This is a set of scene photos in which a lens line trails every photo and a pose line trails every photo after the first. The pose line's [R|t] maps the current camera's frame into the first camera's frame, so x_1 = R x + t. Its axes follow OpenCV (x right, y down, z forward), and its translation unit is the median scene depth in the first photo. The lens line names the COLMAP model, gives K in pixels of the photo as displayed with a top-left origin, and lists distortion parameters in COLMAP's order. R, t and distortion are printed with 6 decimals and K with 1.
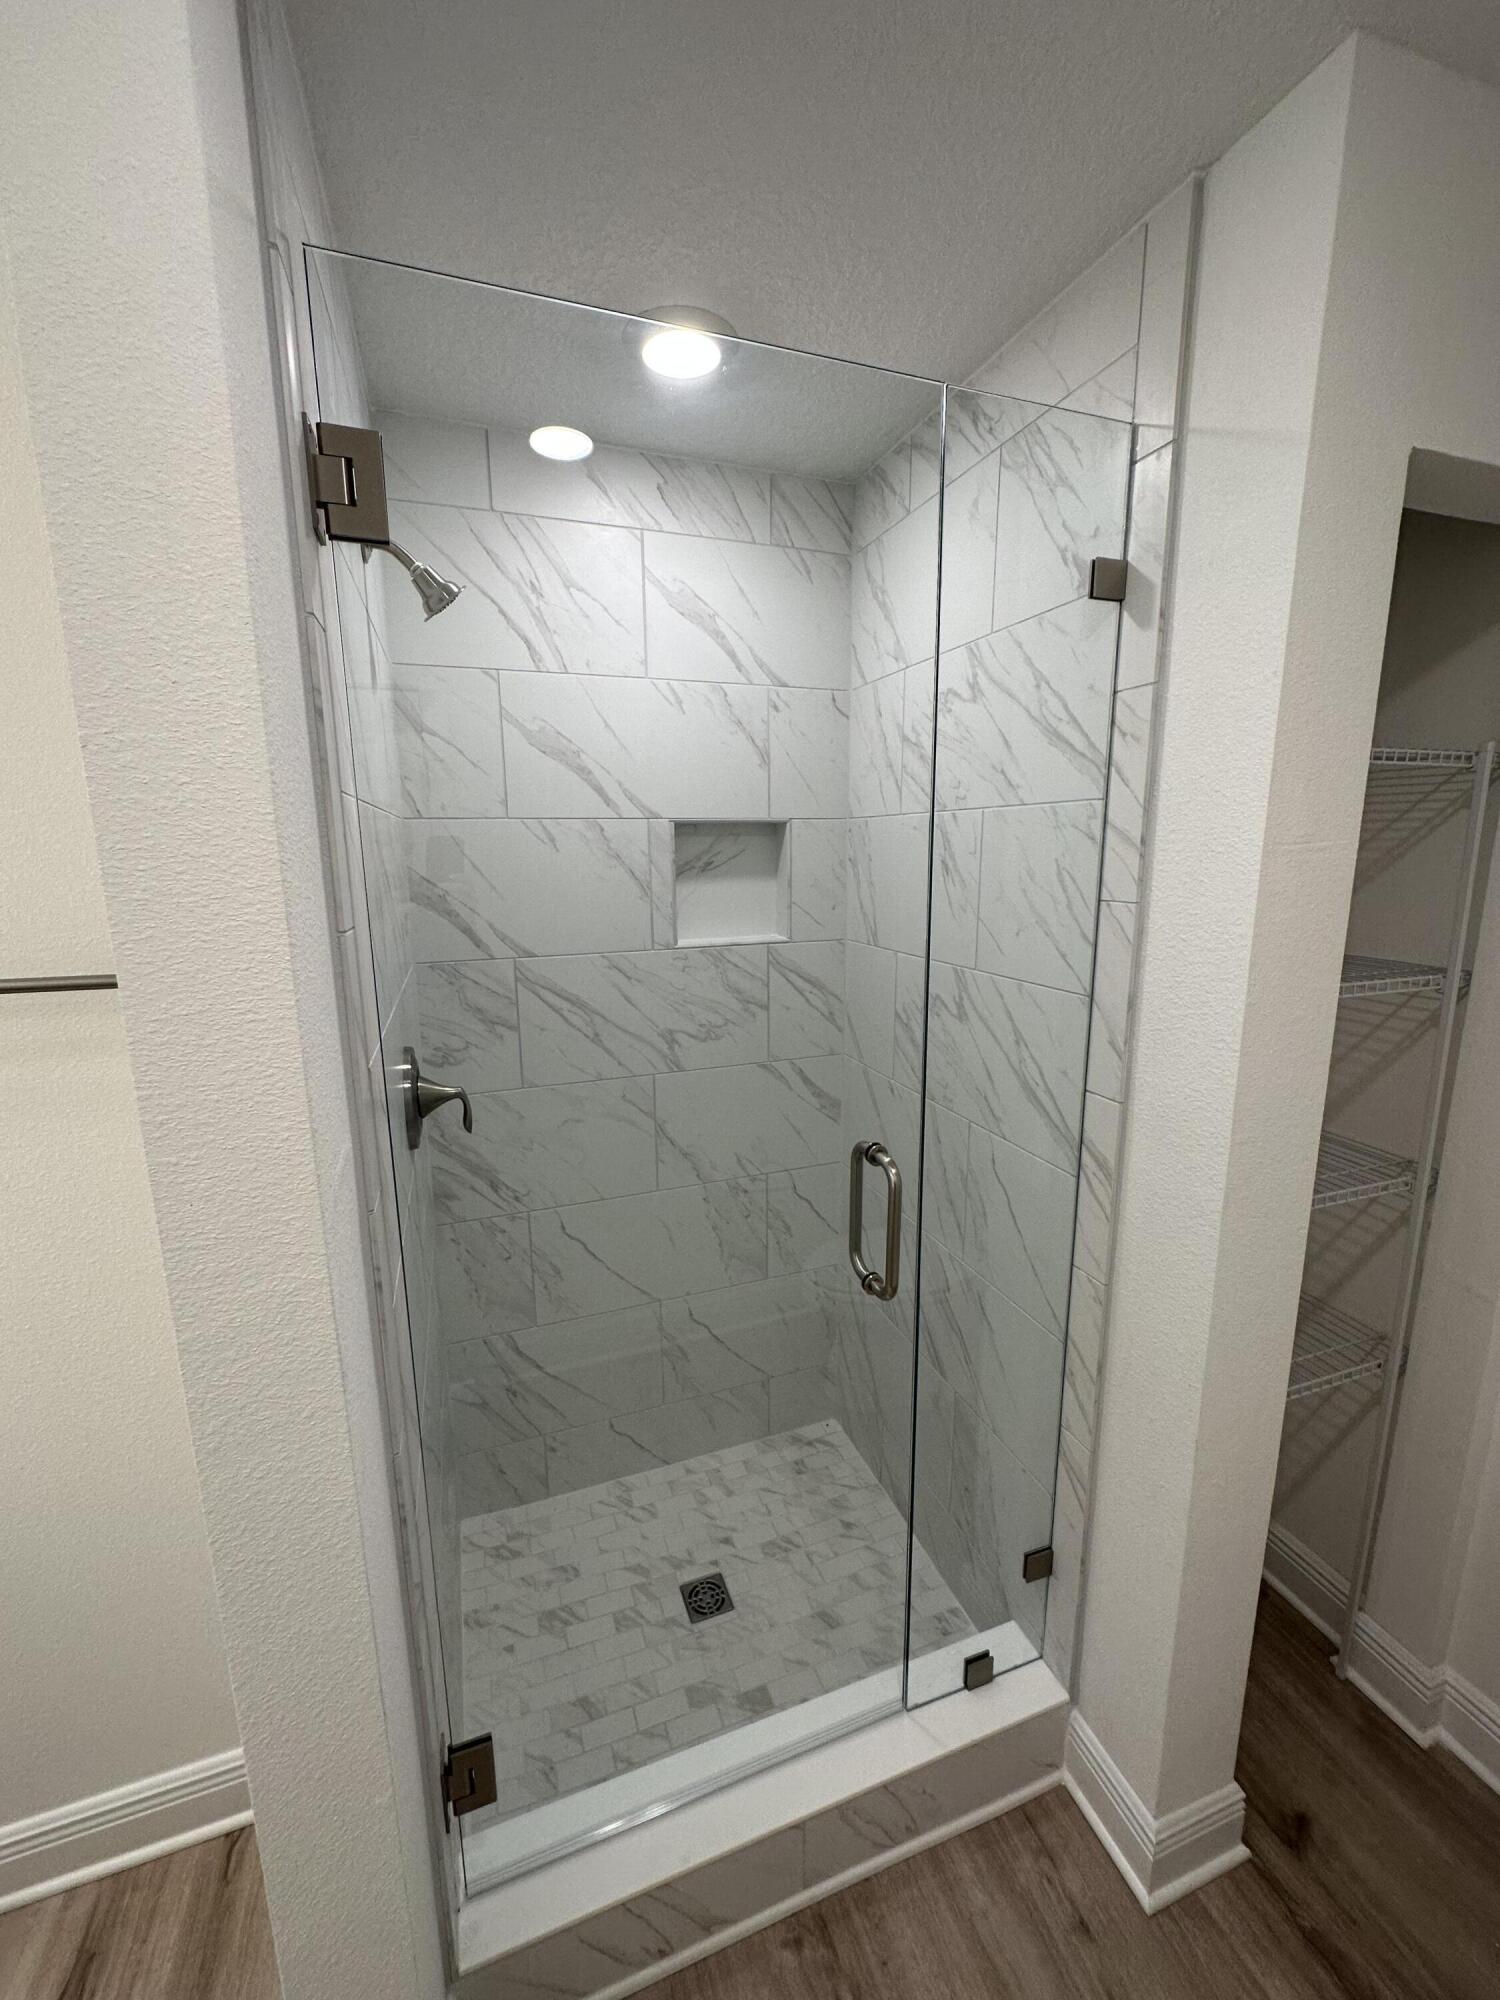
lens RADIAL K [[799.8, 0, 752.9], [0, 799.8, 996.3], [0, 0, 1]] dist [-0.002401, 0.000253]
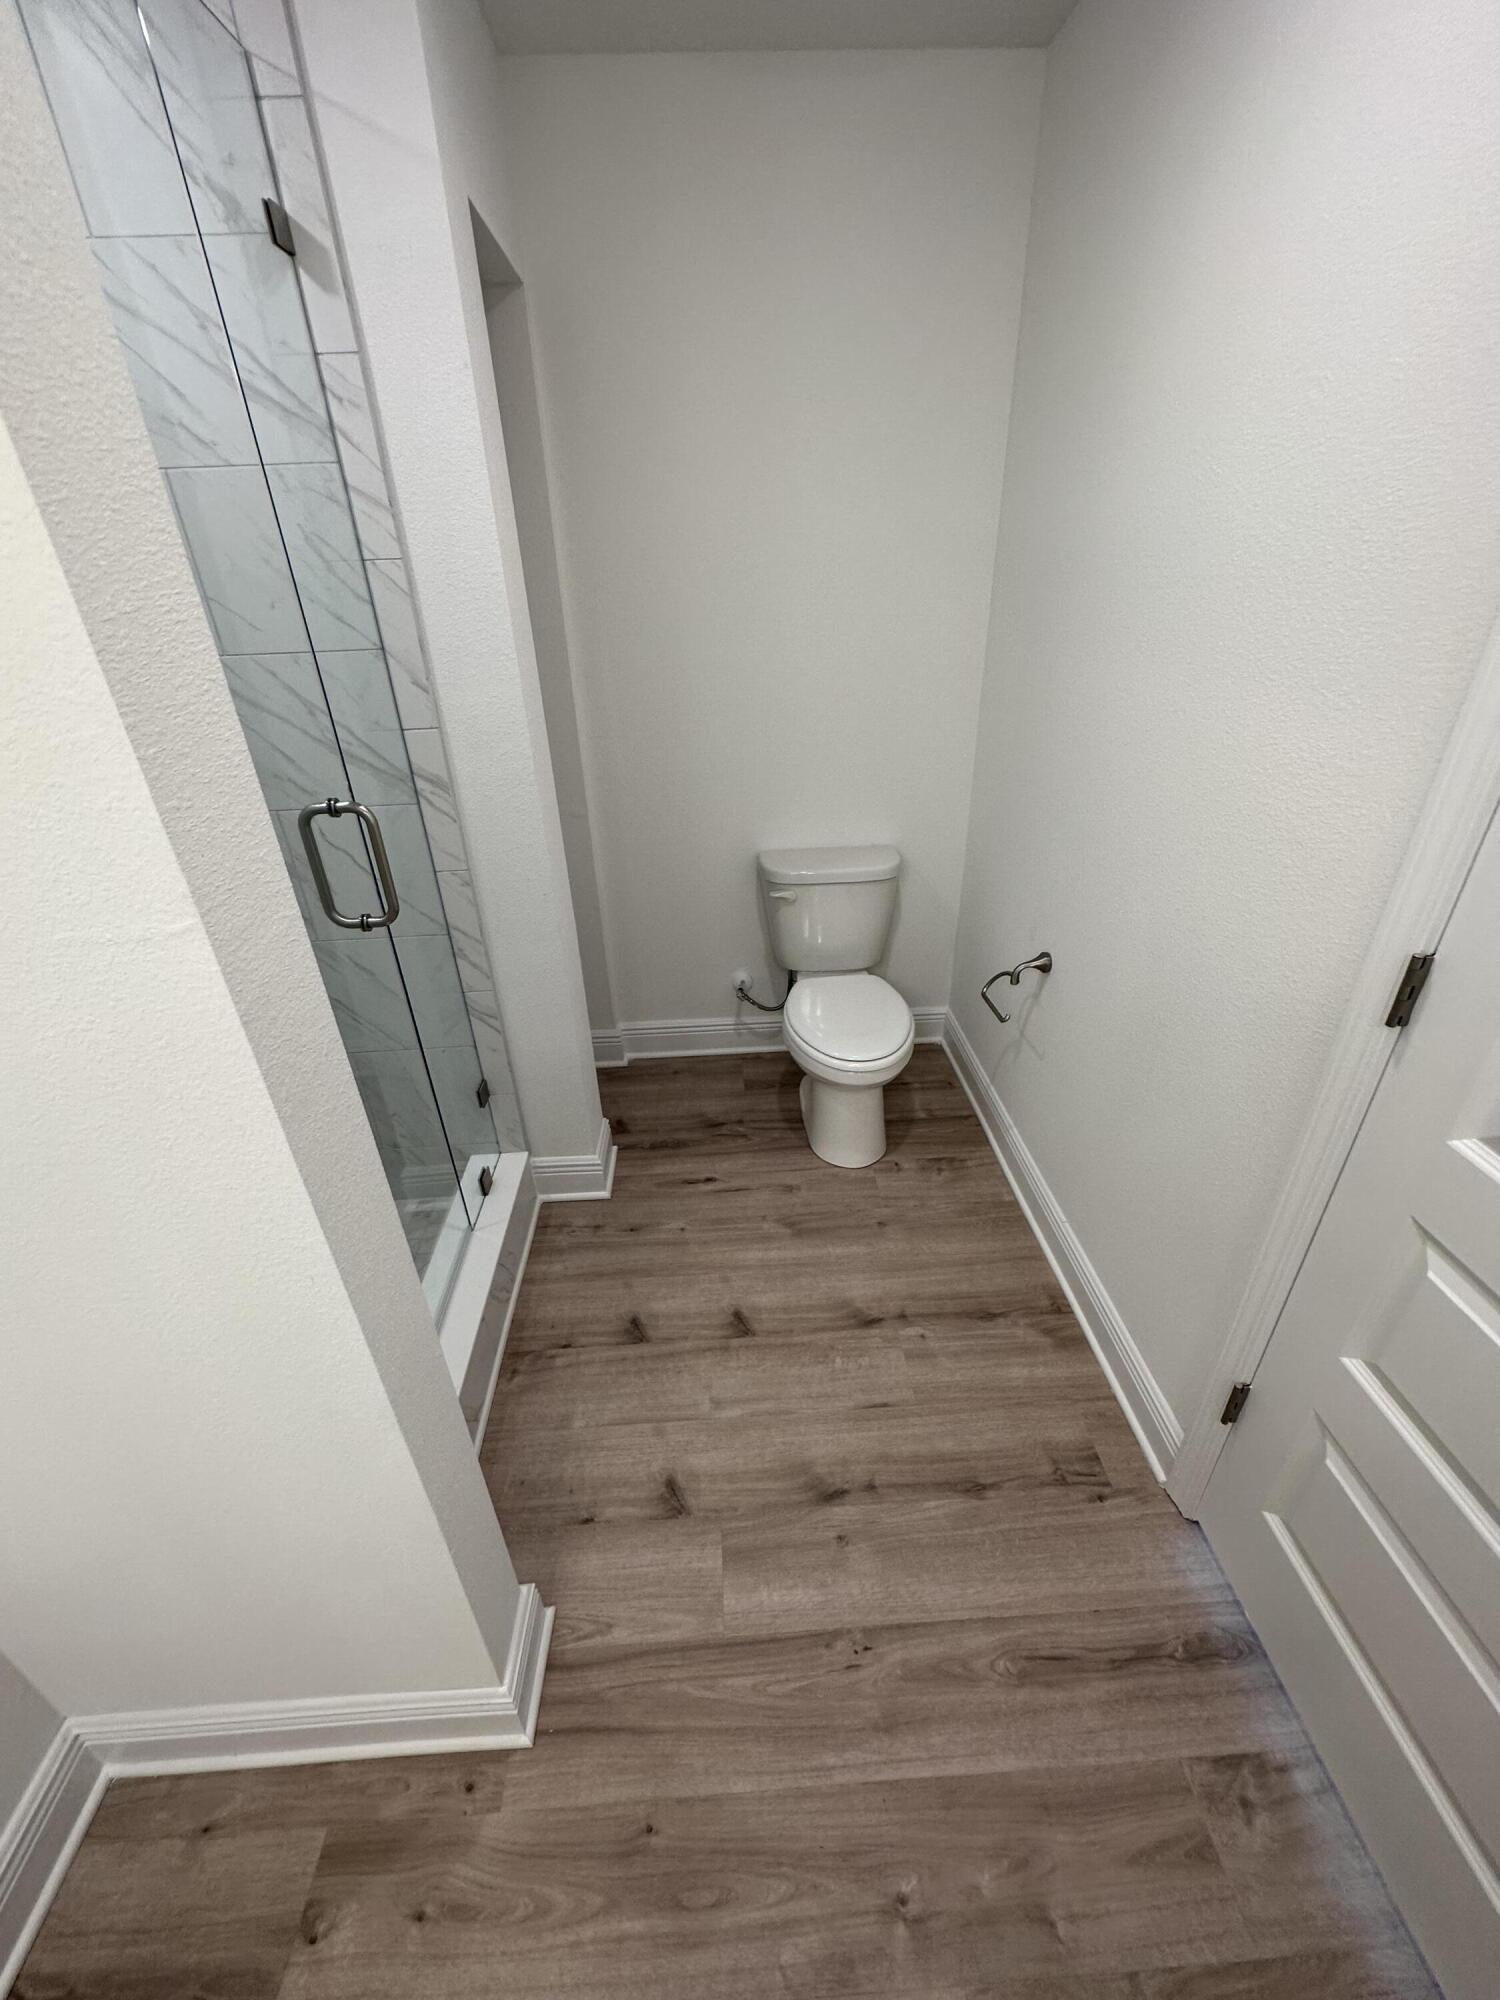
lens RADIAL K [[799.8, 0, 742.5], [0, 799.8, 1001.9], [0, 0, 1]] dist [-0.002401, 0.000253]
pose [[0.289989, -0.465181, 0.836369, -0.708687], [0.211032, 0.883492, 0.418220, 0.084392], [-0.933473, 0.055221, 0.354371, 0.071403]]
